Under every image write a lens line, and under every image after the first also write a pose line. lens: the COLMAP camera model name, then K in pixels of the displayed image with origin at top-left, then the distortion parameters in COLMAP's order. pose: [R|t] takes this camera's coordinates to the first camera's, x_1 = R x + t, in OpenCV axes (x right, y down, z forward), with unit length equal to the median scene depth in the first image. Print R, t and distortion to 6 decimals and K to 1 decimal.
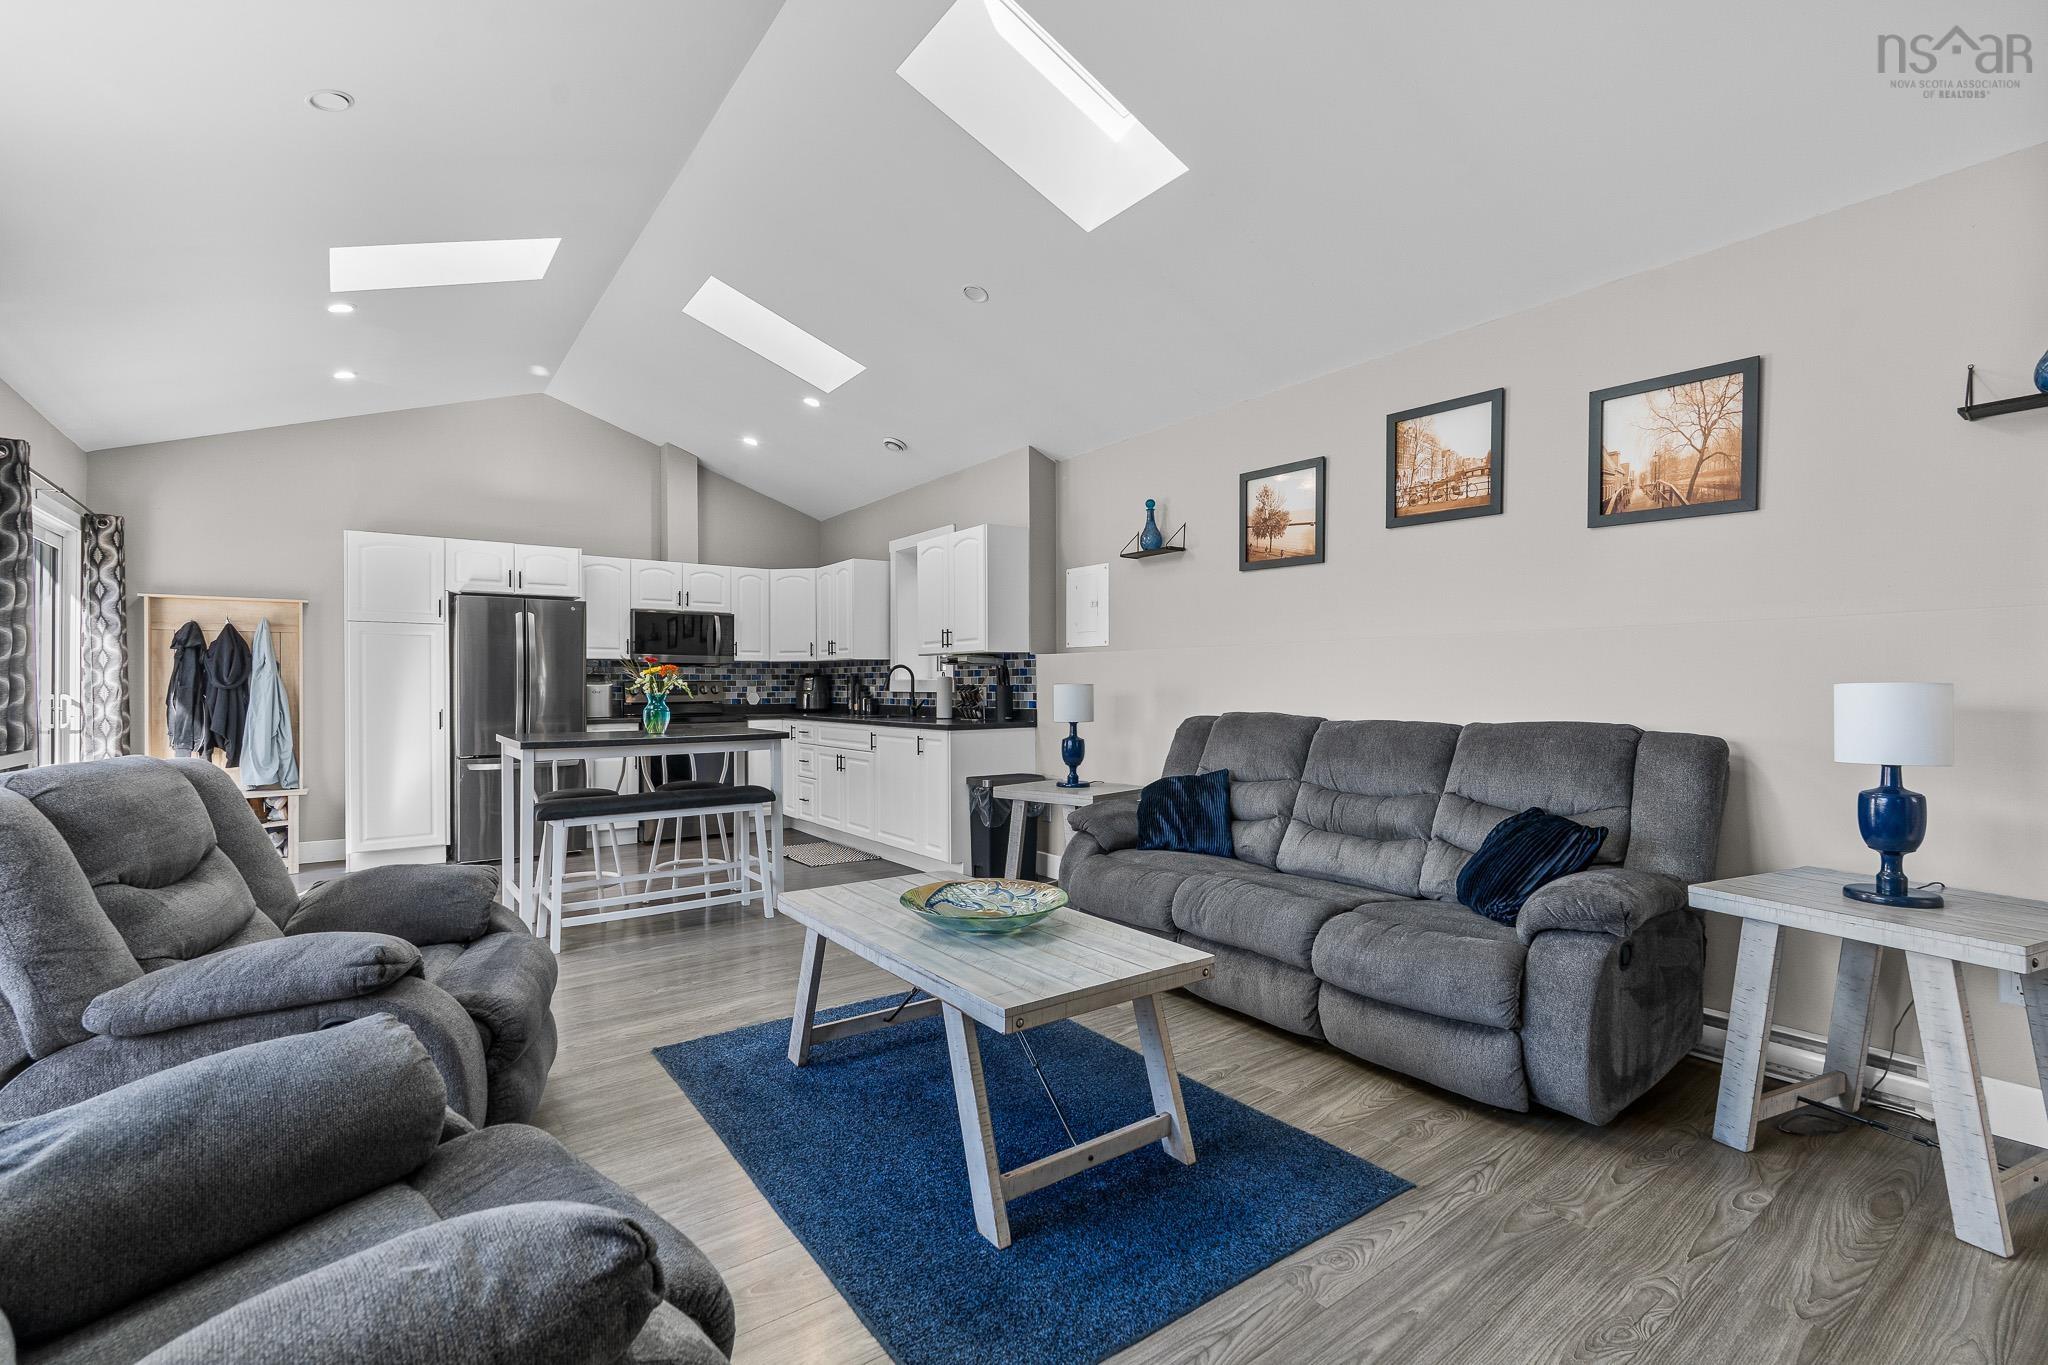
lens RADIAL K [[900.1, 0, 1015.8], [0, 900.1, 687.2], [0, 0, 1]] dist [0.000185, -0.000384]
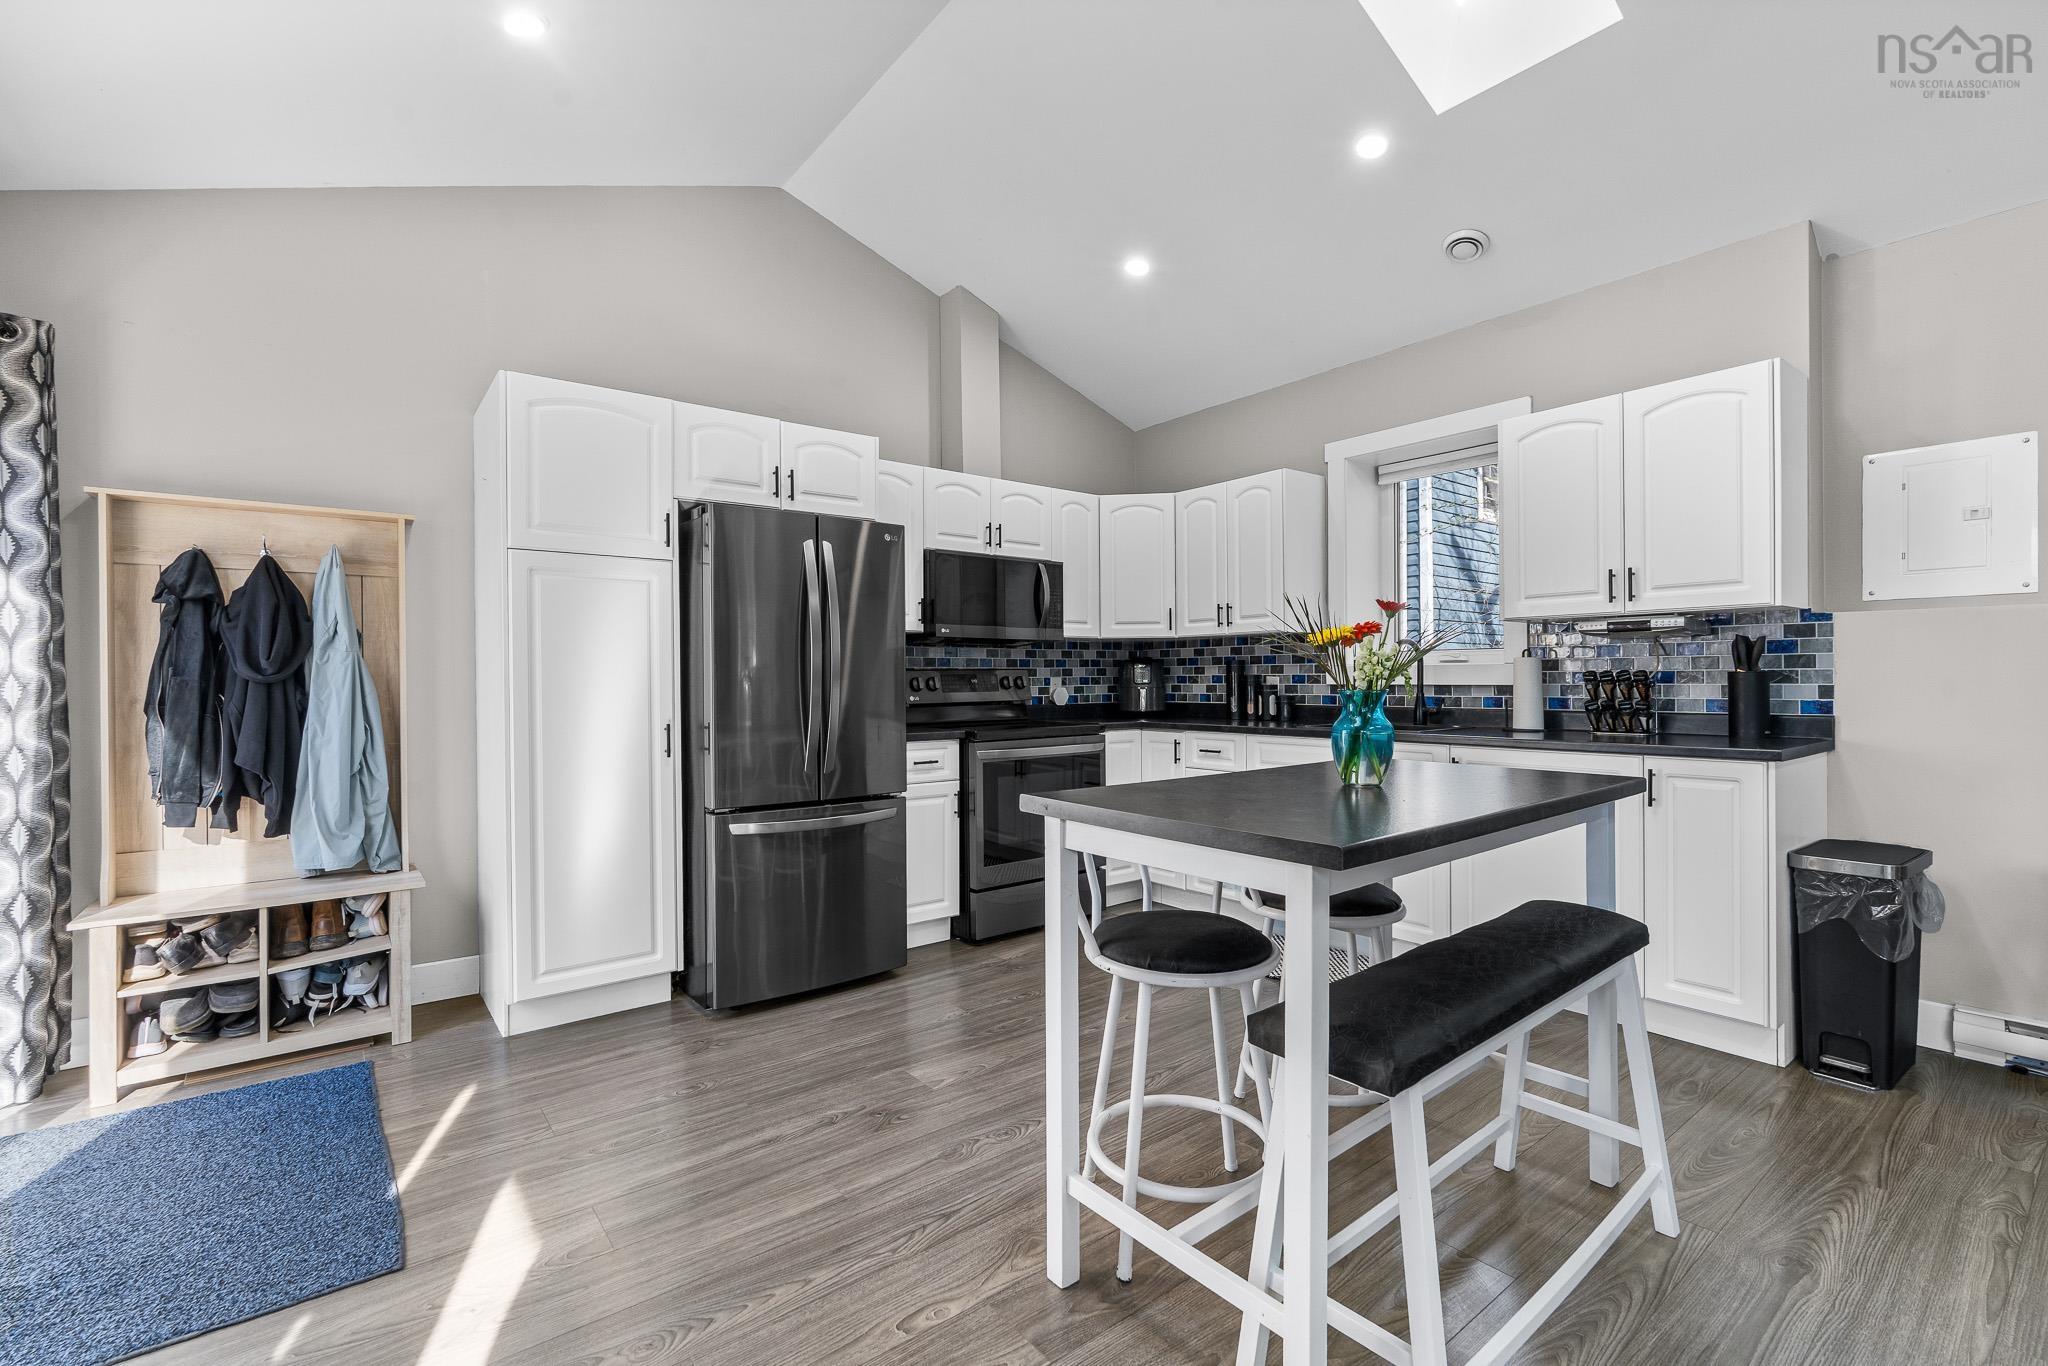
lens RADIAL K [[900.1, 0, 1023.1], [0, 900.1, 682.3], [0, 0, 1]] dist [0.000185, -0.000384]
pose [[0.999643, -0.003083, 0.026529, -0.451166], [0.003052, 0.999995, 0.001235, 0.002605], [-0.026532, -0.001154, 0.999647, 0.468483]]
